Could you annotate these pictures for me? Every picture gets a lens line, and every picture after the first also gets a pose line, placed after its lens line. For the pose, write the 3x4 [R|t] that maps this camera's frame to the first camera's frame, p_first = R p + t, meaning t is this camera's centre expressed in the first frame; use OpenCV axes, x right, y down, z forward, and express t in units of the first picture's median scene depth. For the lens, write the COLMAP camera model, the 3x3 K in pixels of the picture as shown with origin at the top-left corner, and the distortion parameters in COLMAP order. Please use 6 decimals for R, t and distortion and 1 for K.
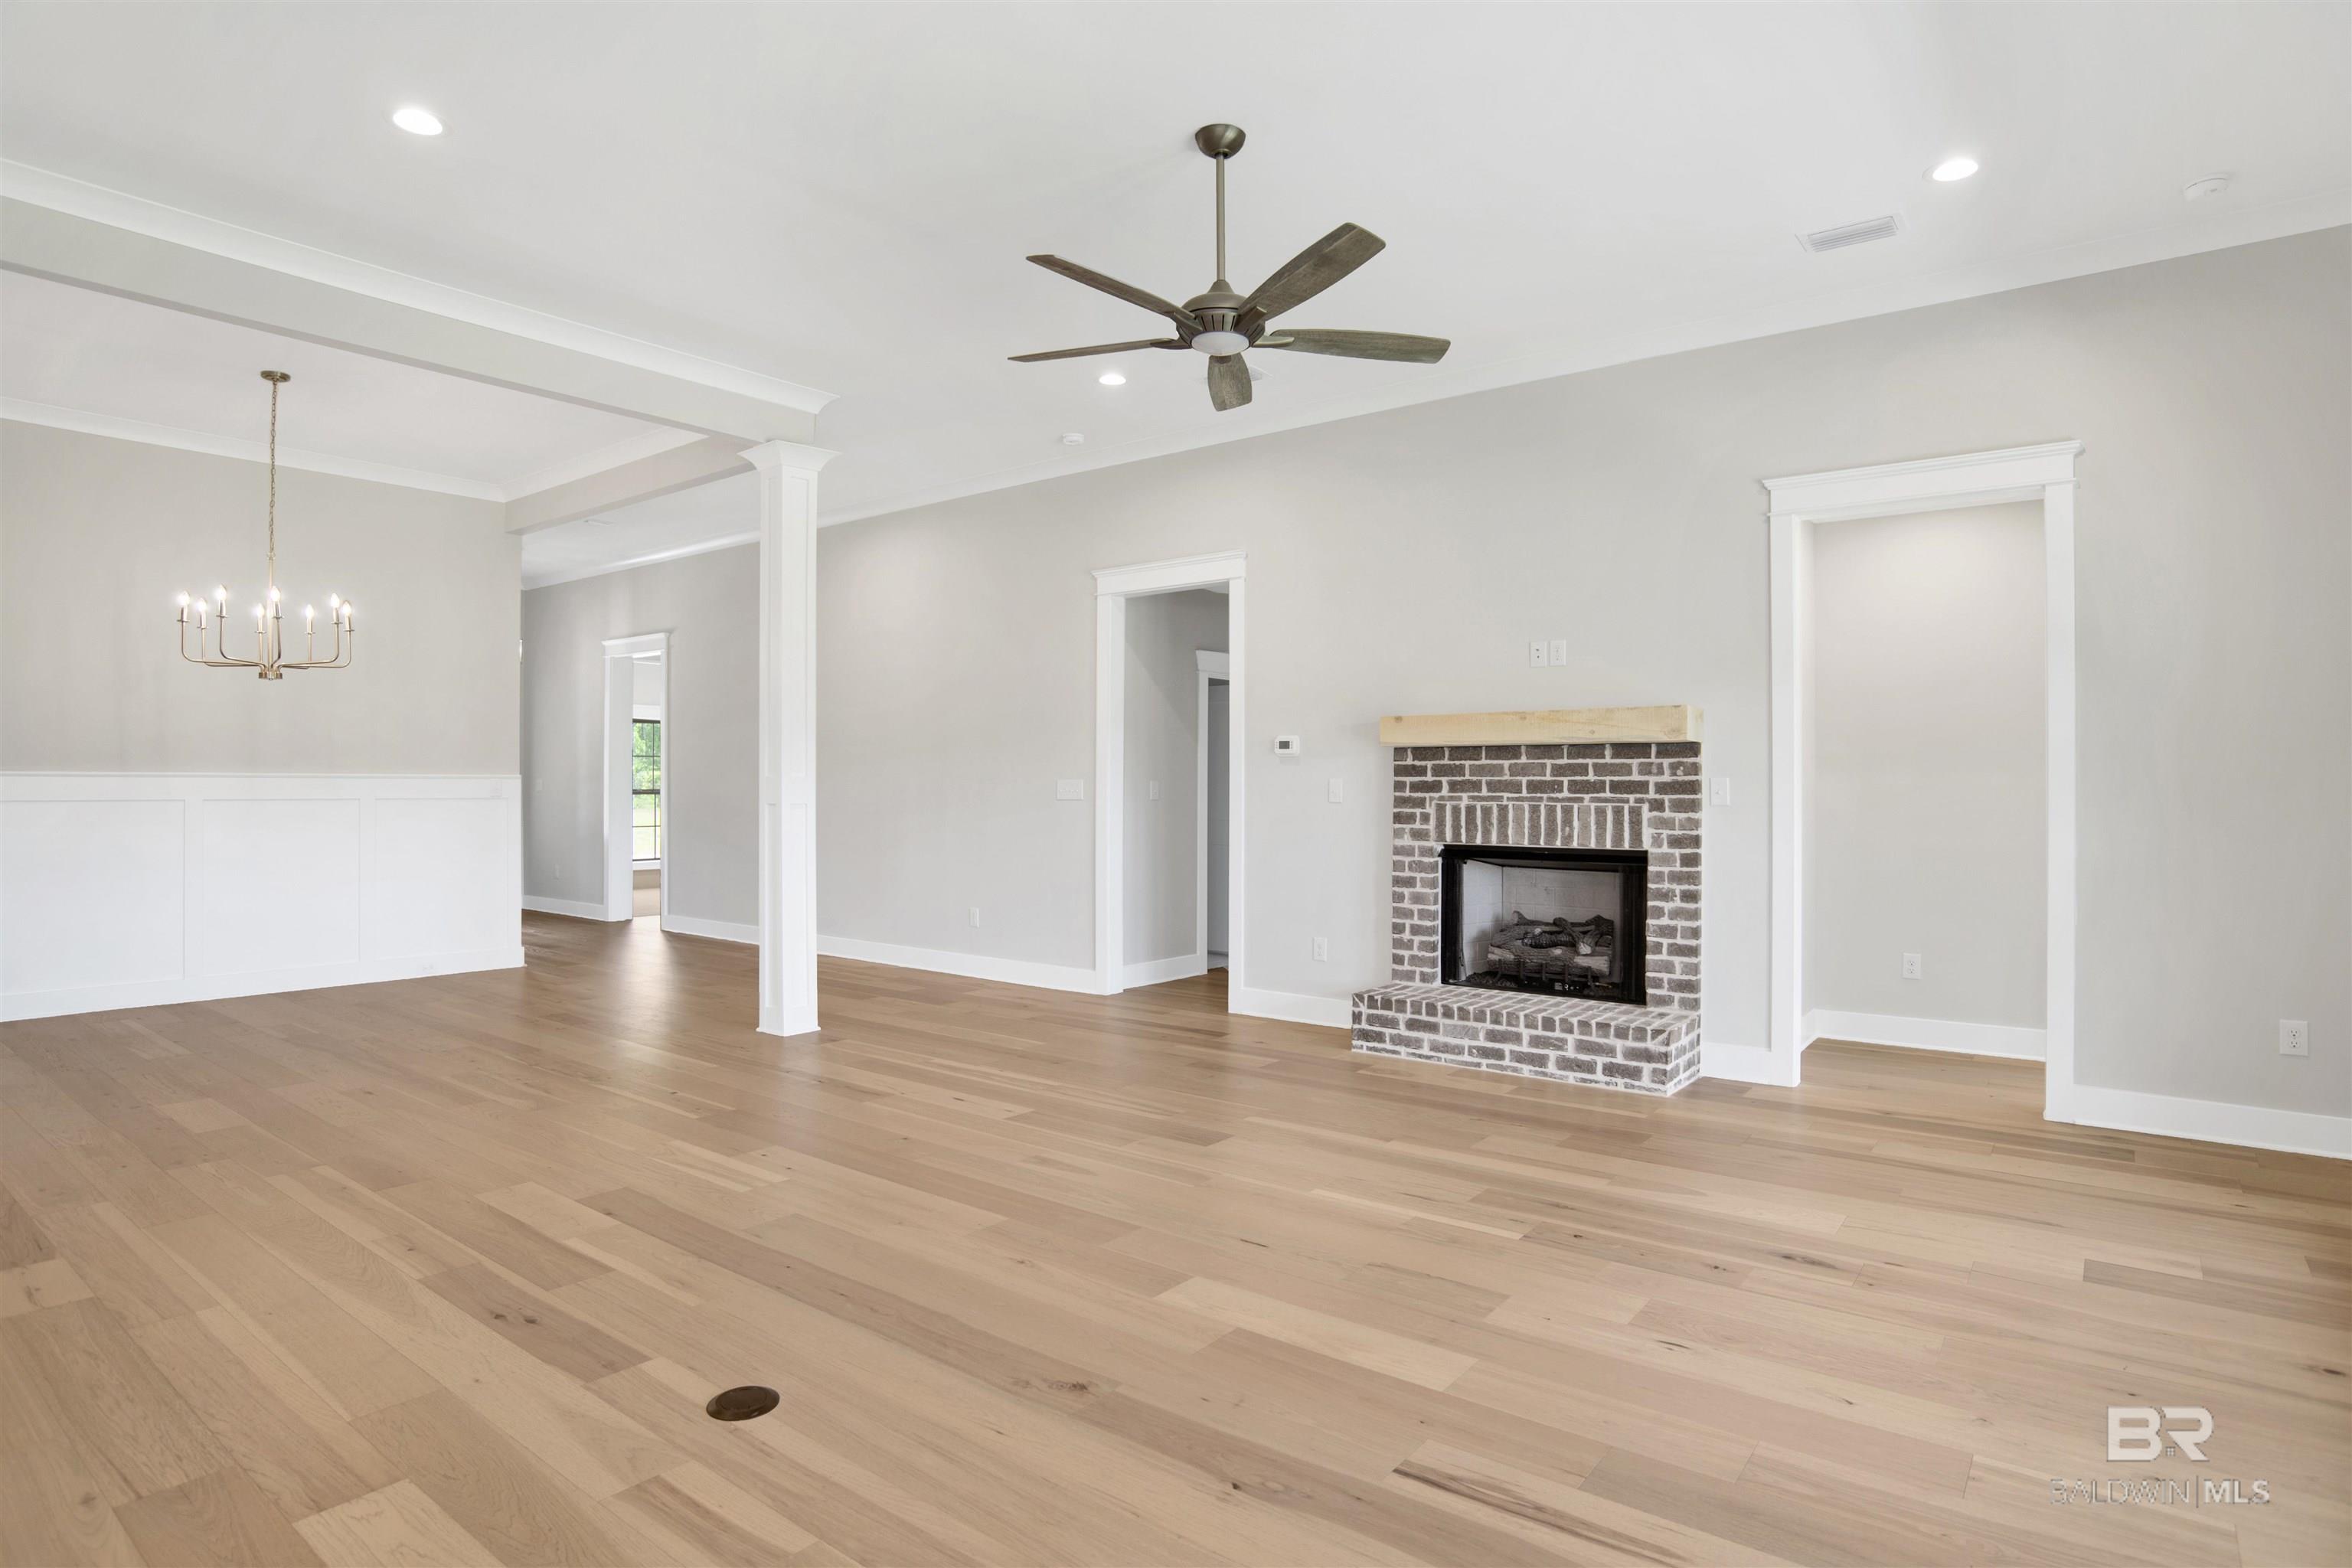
lens RADIAL K [[1222.7, 0, 1219.7], [0, 1222.7, 763.7], [0, 0, 1]] dist [-0.059491, 0.008977]
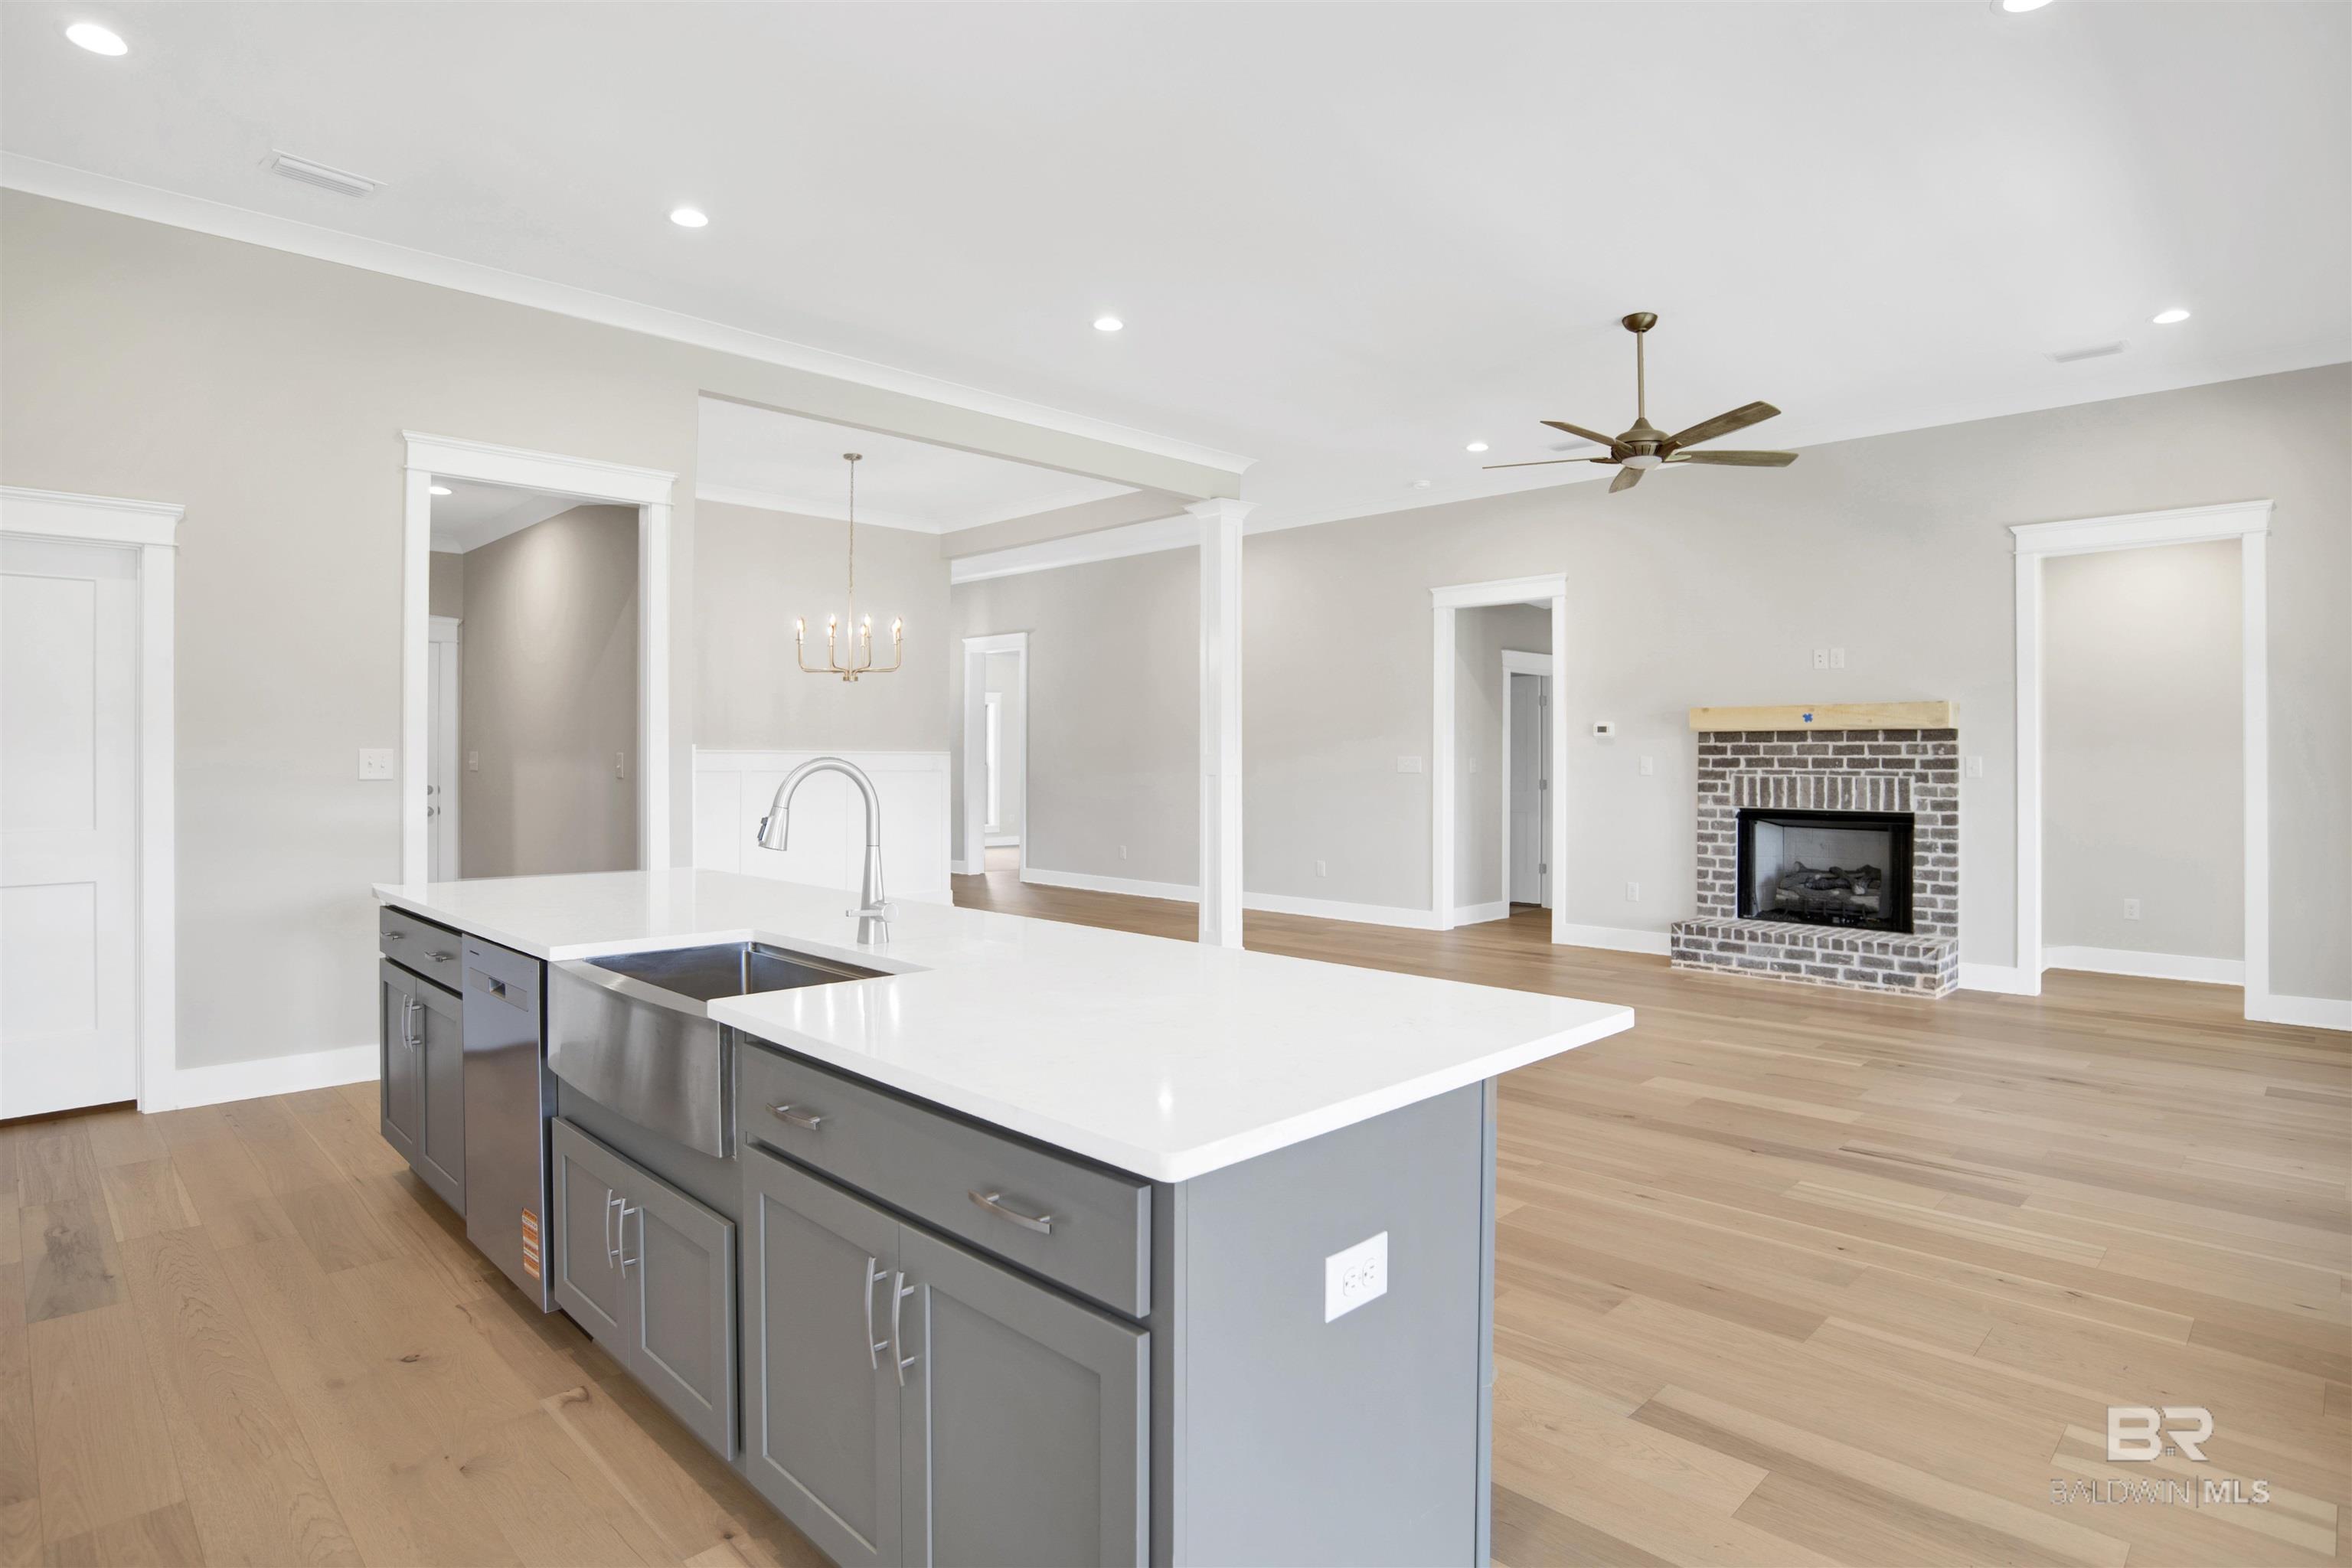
lens RADIAL K [[1222.7, 0, 1236.2], [0, 1222.7, 737.8], [0, 0, 1]] dist [-0.059491, 0.008977]
pose [[0.993081, 0.000961, -0.117430, -0.201953], [-0.001152, 0.999998, -0.001556, -0.004809], [0.117429, 0.001680, 0.993080, -0.331959]]
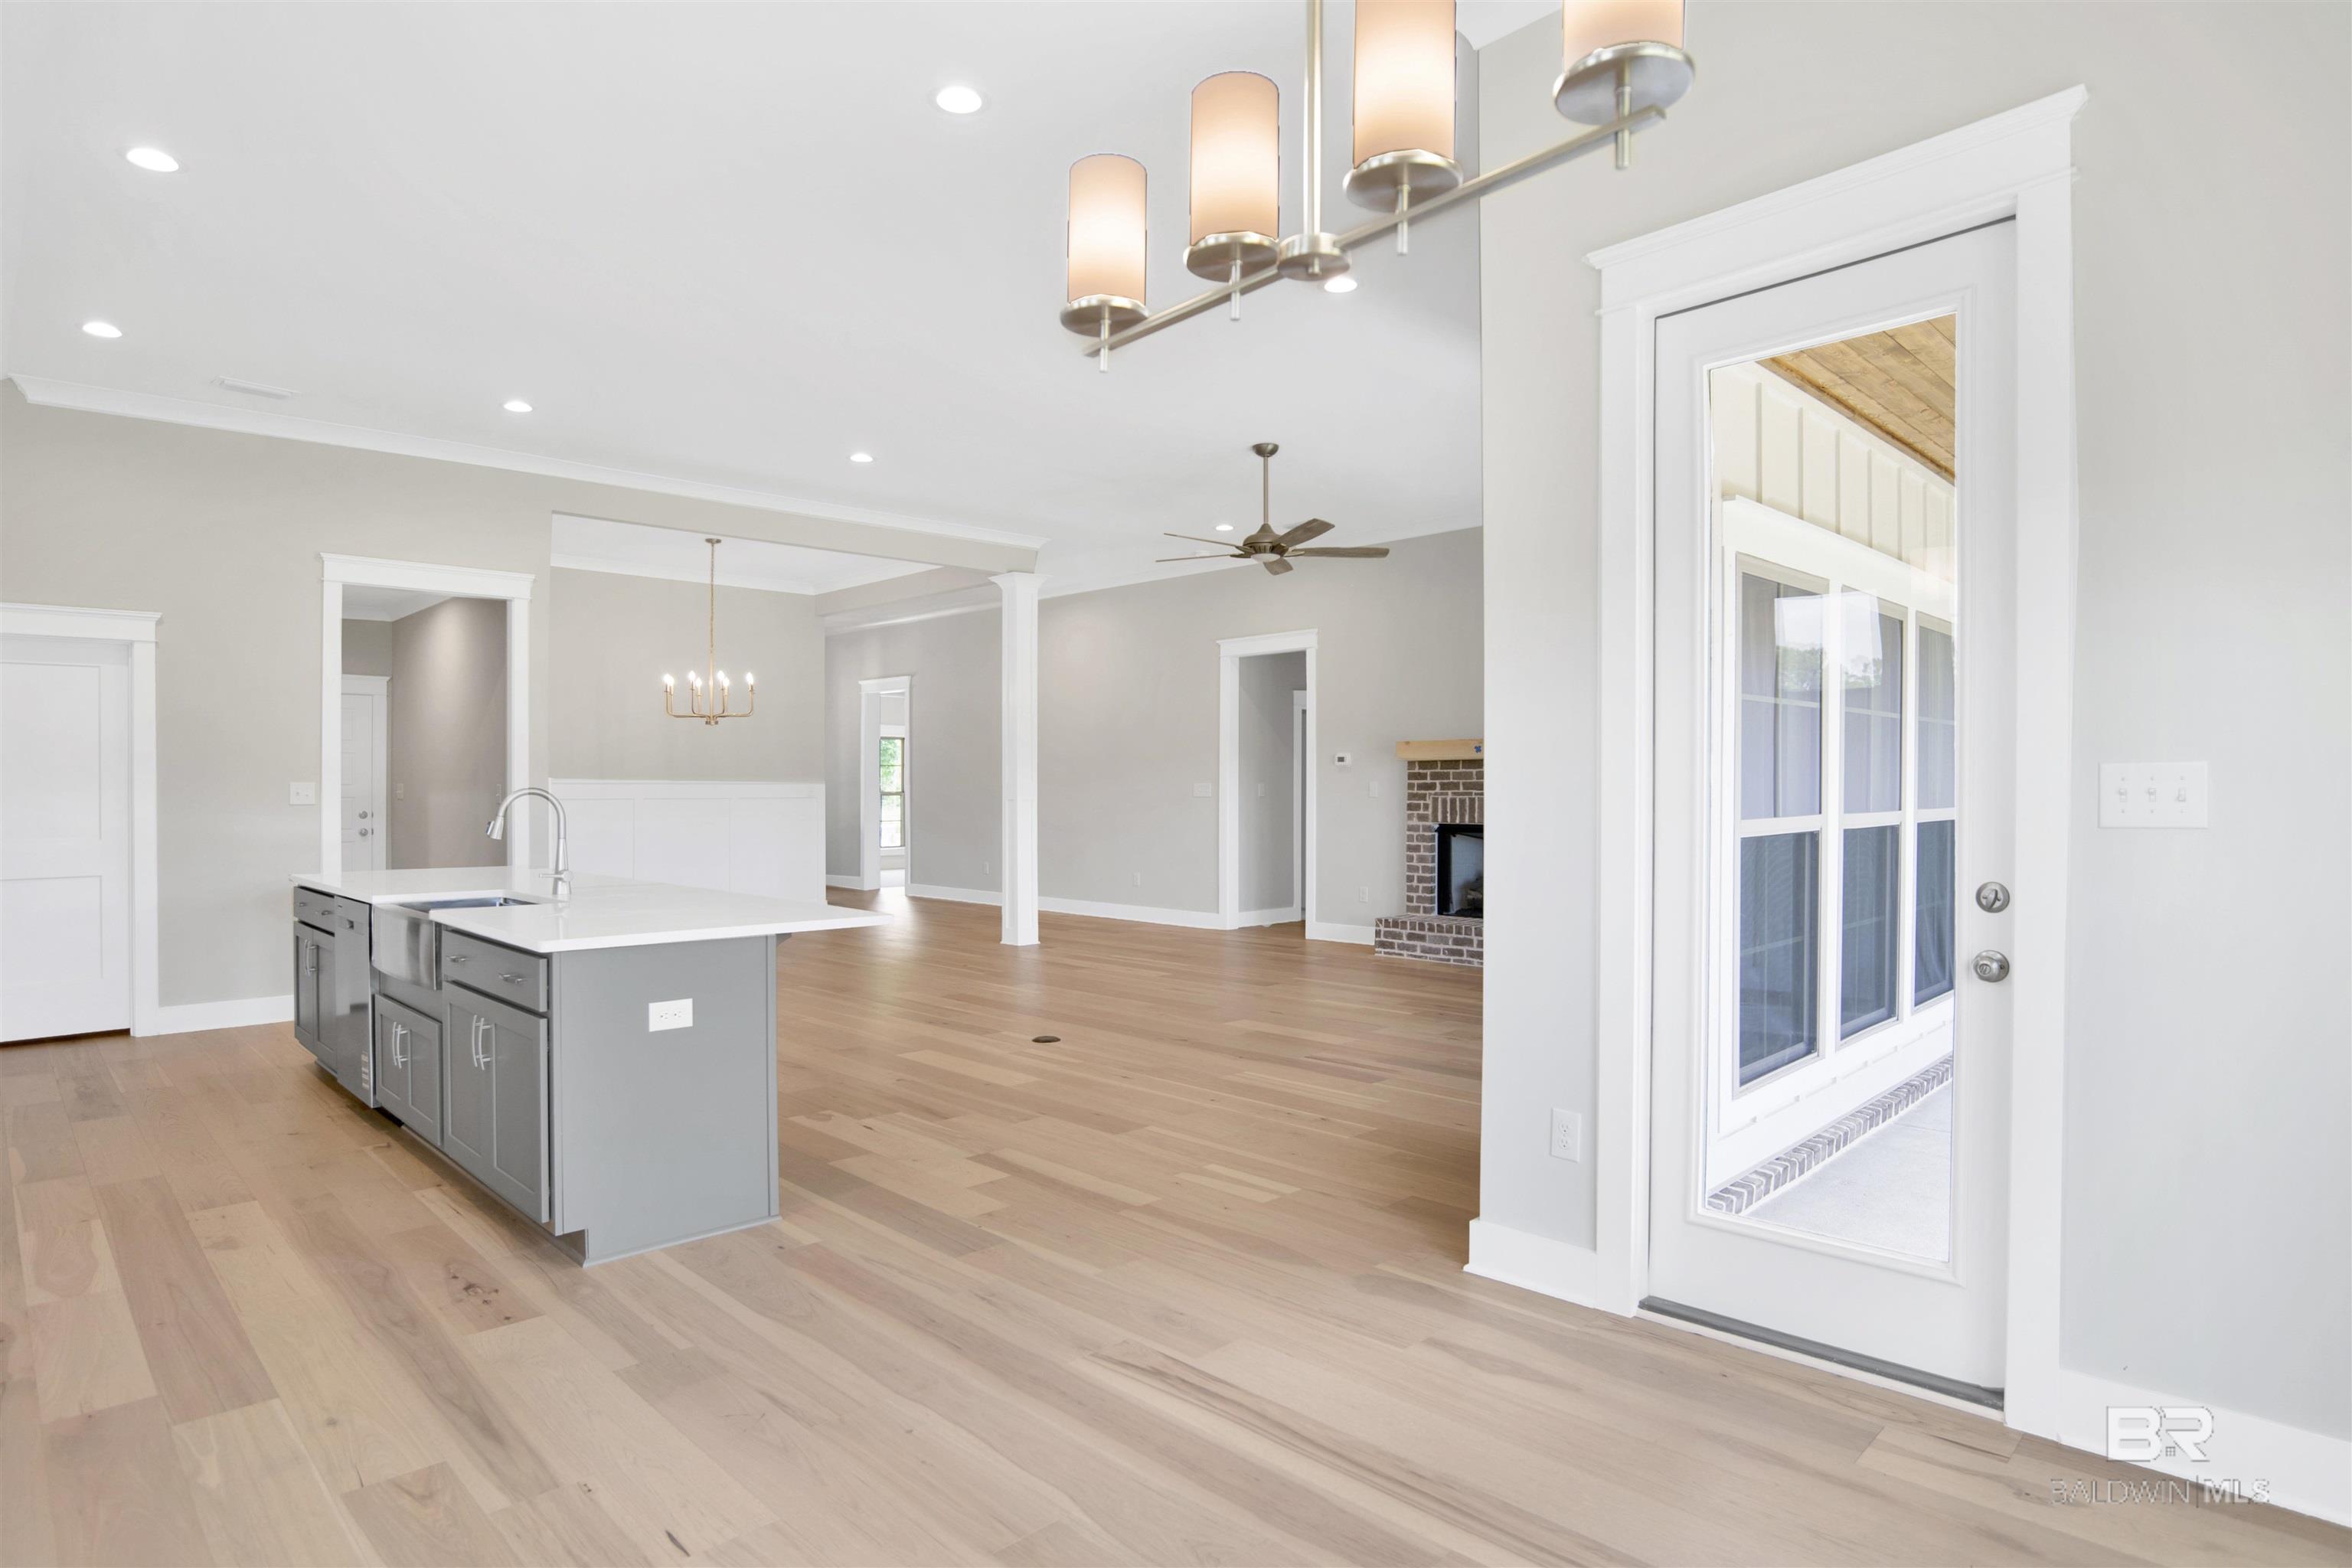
lens RADIAL K [[1222.7, 0, 1239.0], [0, 1222.7, 768.6], [0, 0, 1]] dist [-0.059491, 0.008977]
pose [[0.994163, -0.004939, -0.107771, 0.106455], [0.005102, 0.999986, 0.001230, -0.007604], [0.107763, -0.001772, 0.994175, -0.598750]]
